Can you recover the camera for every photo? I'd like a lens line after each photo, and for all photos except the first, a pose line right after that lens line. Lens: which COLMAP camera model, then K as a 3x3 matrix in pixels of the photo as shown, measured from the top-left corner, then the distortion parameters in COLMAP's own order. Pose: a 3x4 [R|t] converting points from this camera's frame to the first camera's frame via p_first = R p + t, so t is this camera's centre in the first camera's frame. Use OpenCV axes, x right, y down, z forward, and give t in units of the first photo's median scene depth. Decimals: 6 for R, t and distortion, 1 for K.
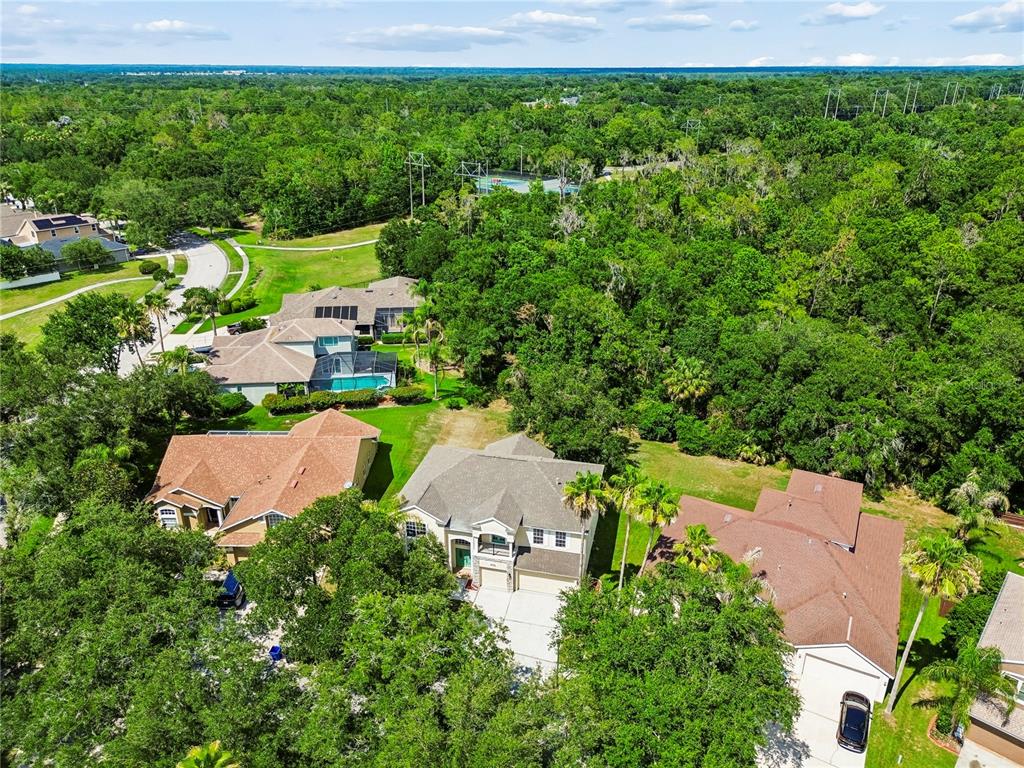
lens RADIAL K [[733.1, 0, 519.3], [0, 733.1, 368.0], [0, 0, 1]] dist [0.054651, -0.054234]
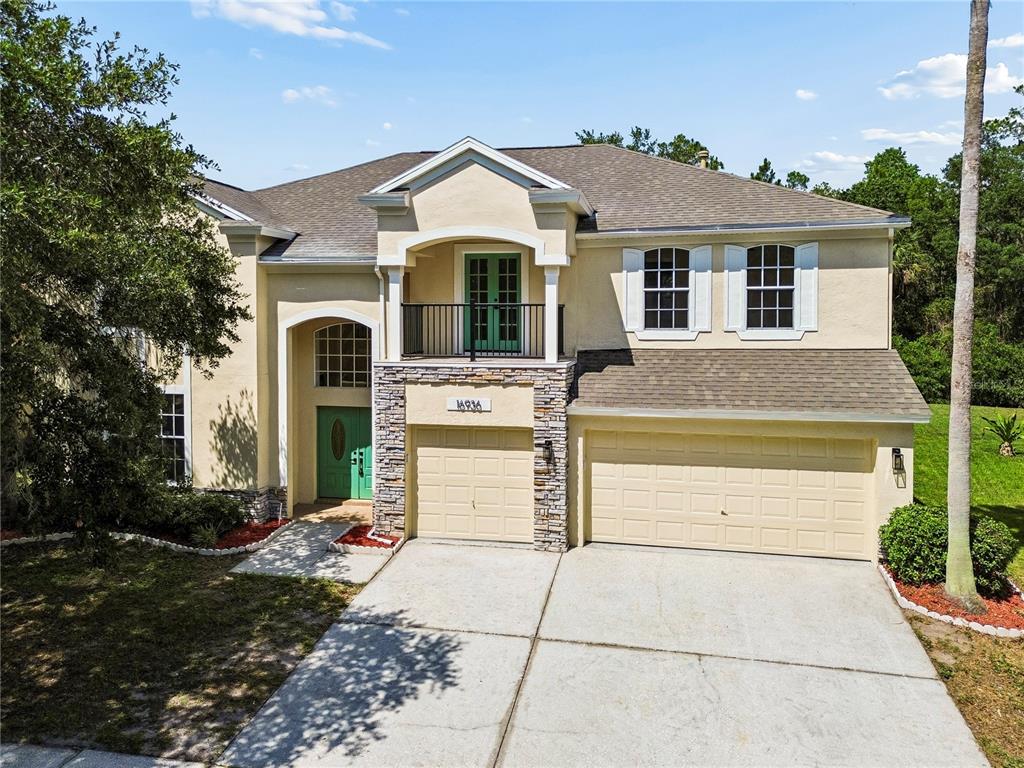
lens RADIAL K [[736.8, 0, 514.8], [0, 736.8, 367.0], [0, 0, 1]] dist [0.052317, -0.048958]
pose [[0.999061, -0.002959, 0.043223, -0.027356], [0.017402, 0.941052, -0.337814, 0.286884], [-0.039676, 0.338249, 0.940220, 0.693245]]
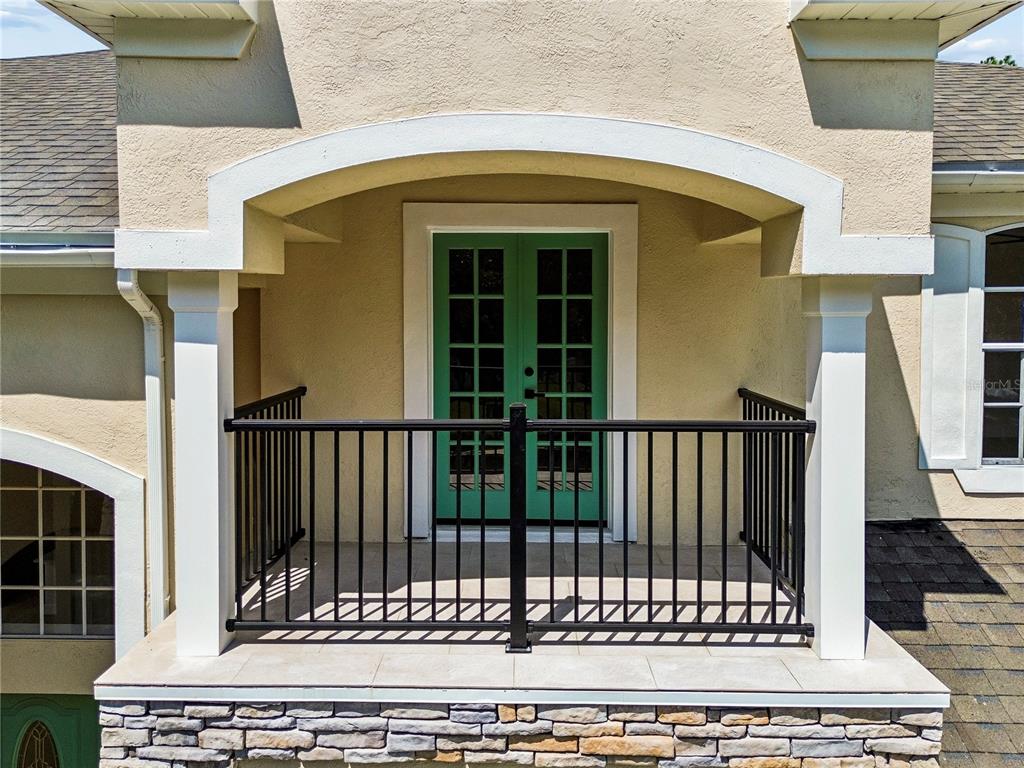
lens RADIAL K [[763.6, 0, 511.4], [0, 763.6, 341.8], [0, 0, 1]] dist [0.052620, -0.060770]
pose [[0.975600, -0.009038, 0.219368, -0.041270], [0.088409, 0.930739, -0.354837, 0.220551], [-0.200968, 0.365574, 0.908828, 0.818192]]
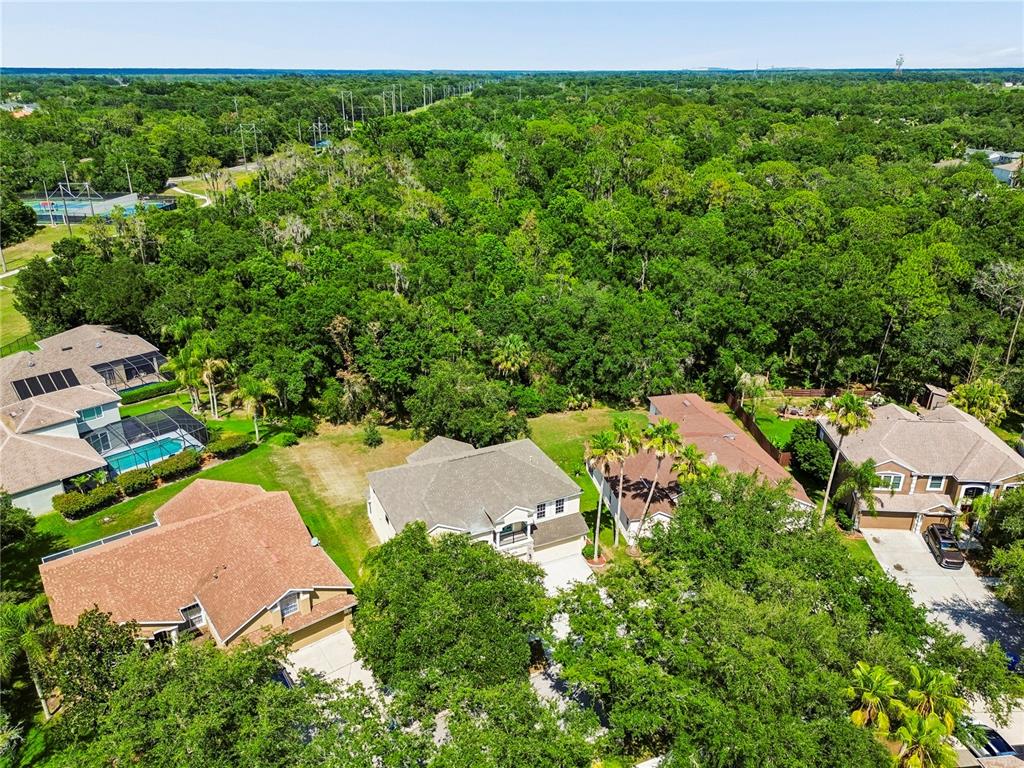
lens RADIAL K [[733.1, 0, 519.3], [0, 733.1, 368.0], [0, 0, 1]] dist [0.054651, -0.054234]
pose [[0.786924, -0.231552, 0.571956, -0.489045], [0.233007, 0.969803, 0.072035, -0.049133], [-0.571365, 0.076584, 0.817115, 0.114799]]
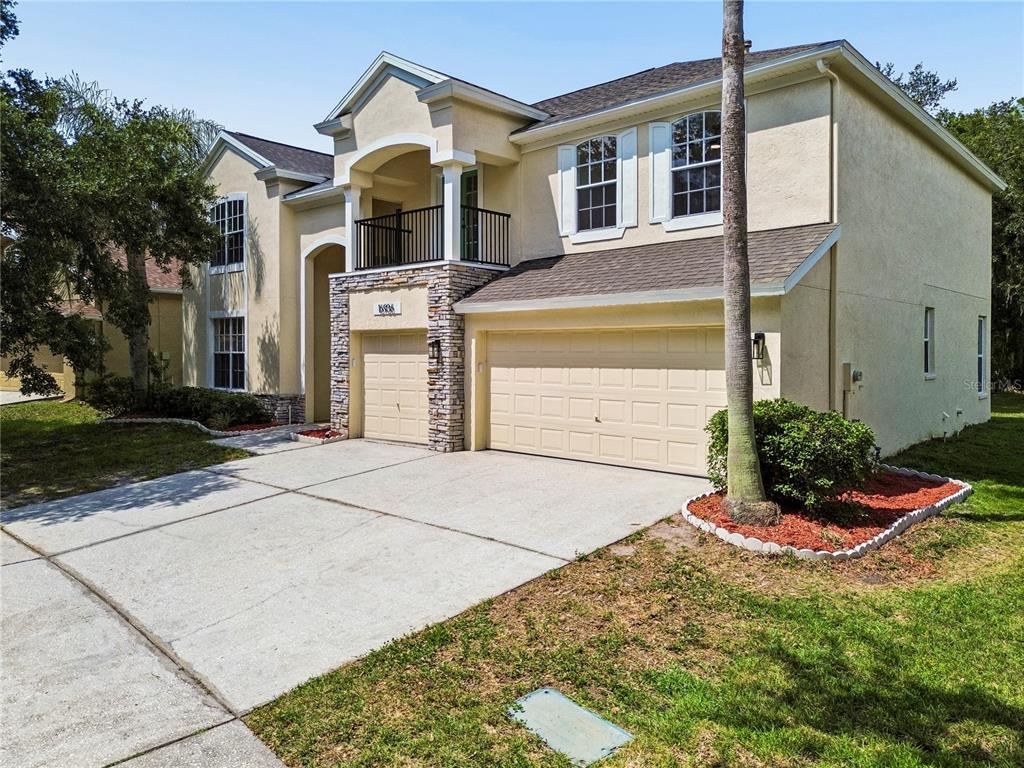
lens RADIAL K [[730.0, 0, 512.0], [0, 730.0, 384.0], [0, 0, 1]] dist [0.035737, -0.002436]
pose [[0.884919, 0.020907, -0.465276, 0.088767], [-0.184157, 0.933289, -0.308315, 0.304963], [0.427791, 0.358518, 0.829735, 0.732533]]
